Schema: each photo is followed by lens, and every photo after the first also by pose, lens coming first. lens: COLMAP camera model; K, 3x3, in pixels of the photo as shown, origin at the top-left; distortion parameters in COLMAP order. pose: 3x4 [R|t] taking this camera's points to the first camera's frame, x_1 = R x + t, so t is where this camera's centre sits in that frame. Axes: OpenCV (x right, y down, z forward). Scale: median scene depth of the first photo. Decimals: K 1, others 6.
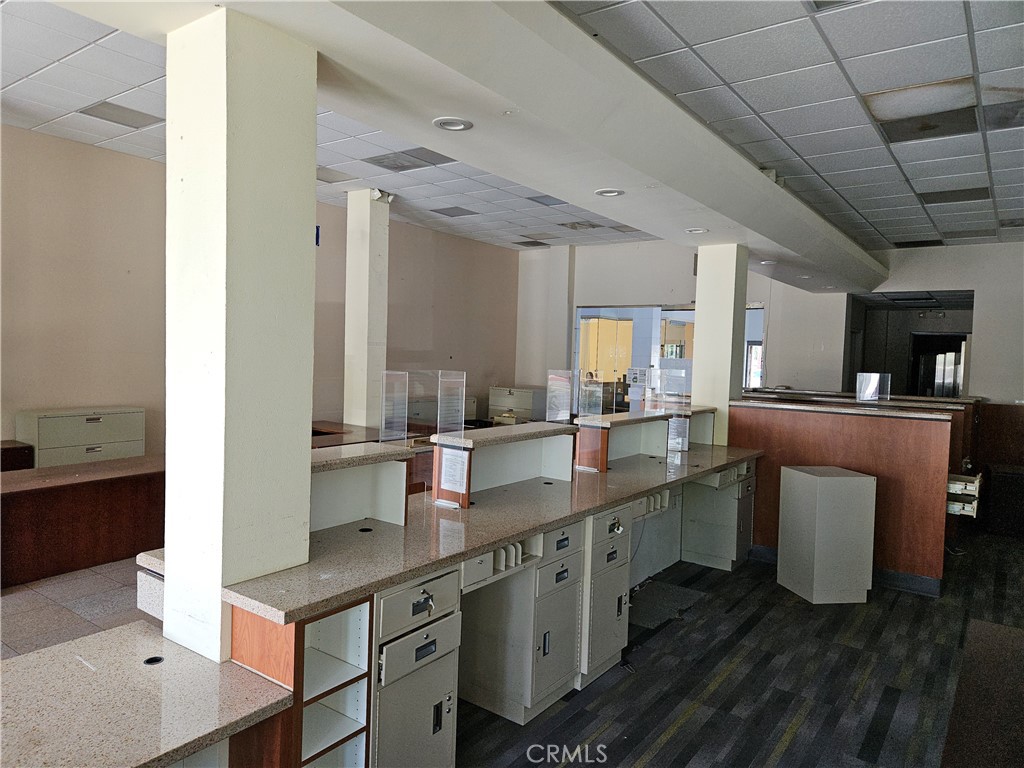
lens RADIAL K [[681.7, 0, 512.0], [0, 681.7, 384.0], [0, 0, 1]] dist [0.096981, -0.095833]
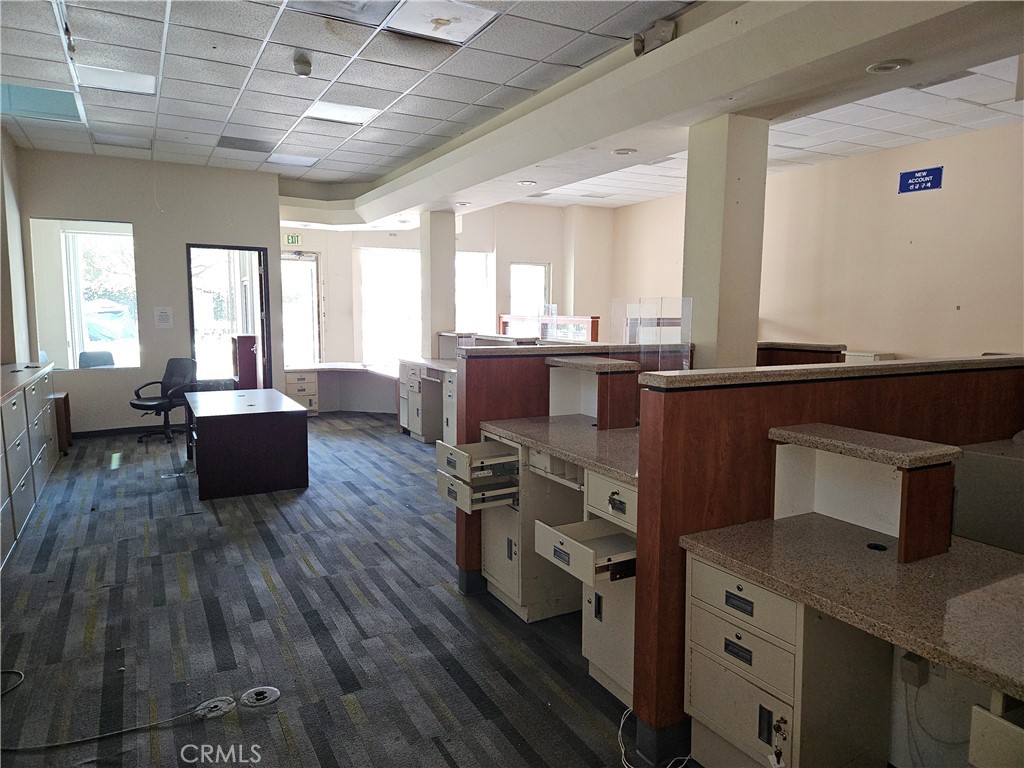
lens RADIAL K [[681.7, 0, 512.0], [0, 681.7, 384.0], [0, 0, 1]] dist [0.096981, -0.095833]
pose [[-0.434014, 0.064915, -0.898564, 0.923467], [-0.062174, 0.992864, 0.101759, 0.003639], [0.898758, 0.100032, -0.426881, 1.000890]]
